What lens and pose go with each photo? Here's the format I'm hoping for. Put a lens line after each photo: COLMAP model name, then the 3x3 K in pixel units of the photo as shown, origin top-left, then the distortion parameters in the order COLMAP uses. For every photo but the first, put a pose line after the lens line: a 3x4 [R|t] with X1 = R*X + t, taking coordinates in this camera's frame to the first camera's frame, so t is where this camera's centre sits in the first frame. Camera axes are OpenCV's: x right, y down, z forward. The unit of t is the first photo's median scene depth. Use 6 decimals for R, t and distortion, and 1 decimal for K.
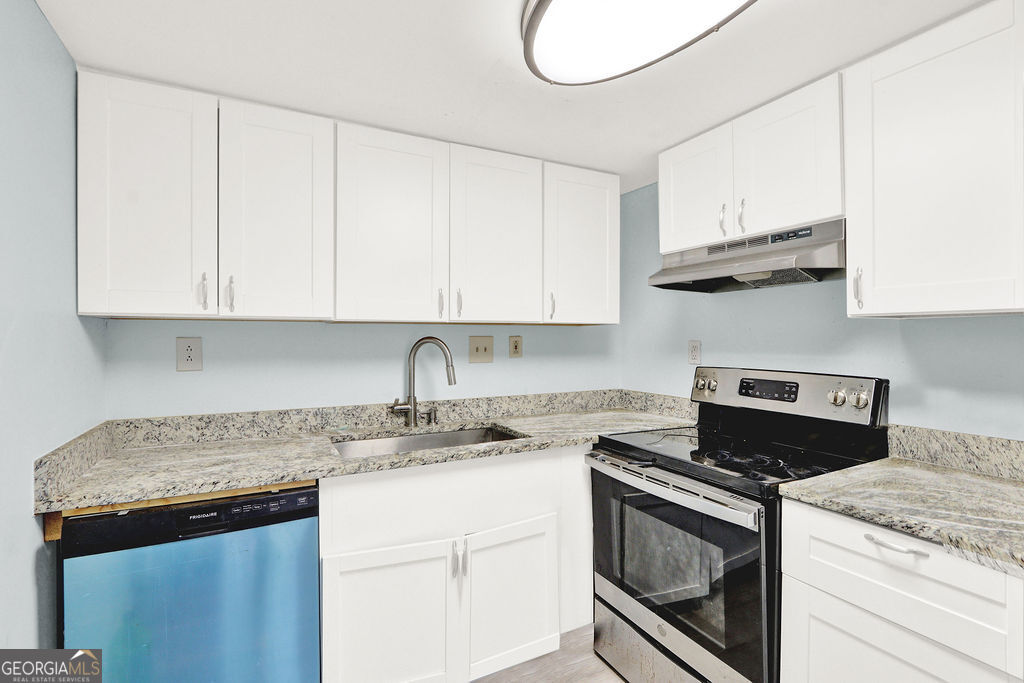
lens RADIAL K [[475.9, 0, 509.2], [0, 475.9, 340.3], [0, 0, 1]] dist [-0.014531, 0.001307]
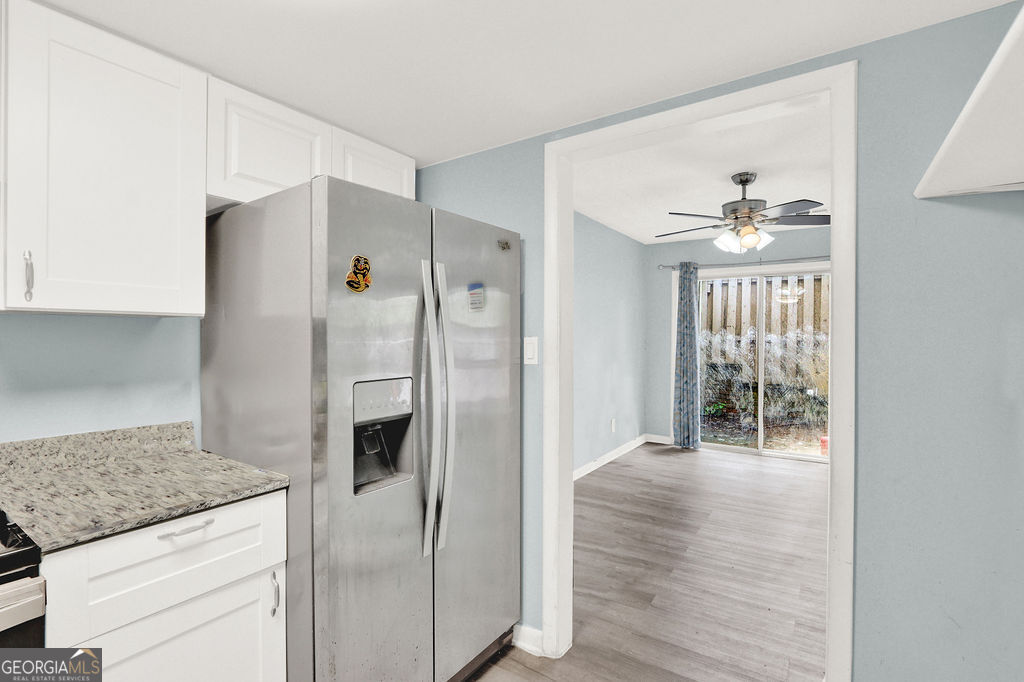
lens RADIAL K [[475.9, 0, 514.2], [0, 475.9, 339.8], [0, 0, 1]] dist [-0.014531, 0.001307]
pose [[-0.486737, -0.010939, 0.873480, -0.238834], [-0.000956, 0.999928, 0.011989, -0.006942], [-0.873548, 0.005000, -0.486713, 0.417919]]
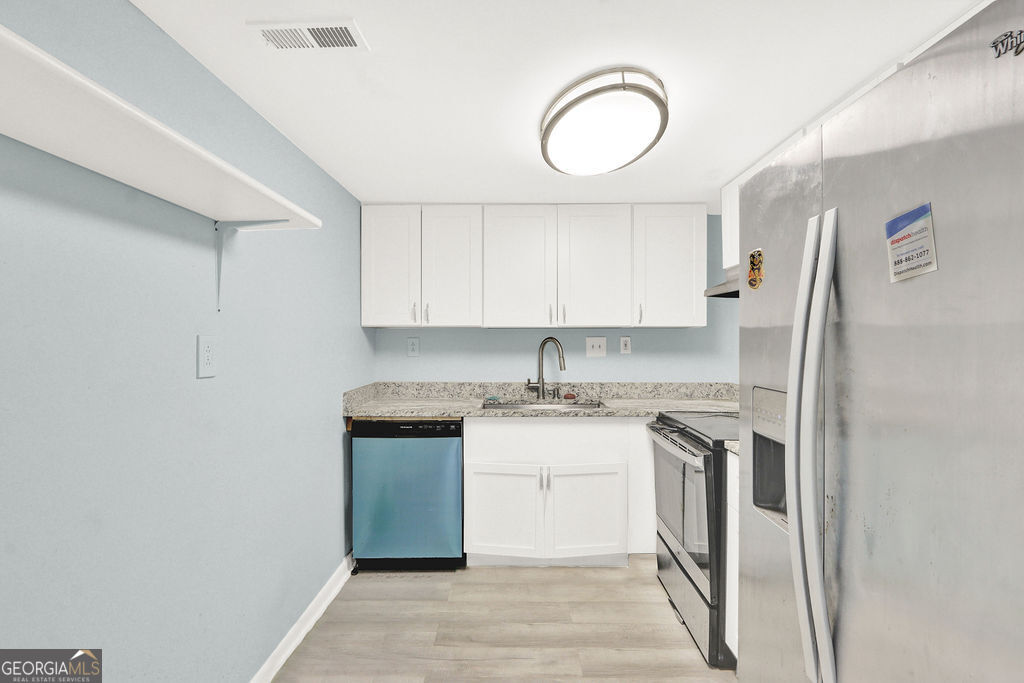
lens RADIAL K [[475.9, 0, 513.0], [0, 475.9, 336.9], [0, 0, 1]] dist [-0.014531, 0.001307]
pose [[0.888704, 0.001065, -0.458480, 0.452489], [-0.002969, 0.999990, -0.003434, -0.003718], [0.458472, 0.004413, 0.888698, -0.390166]]
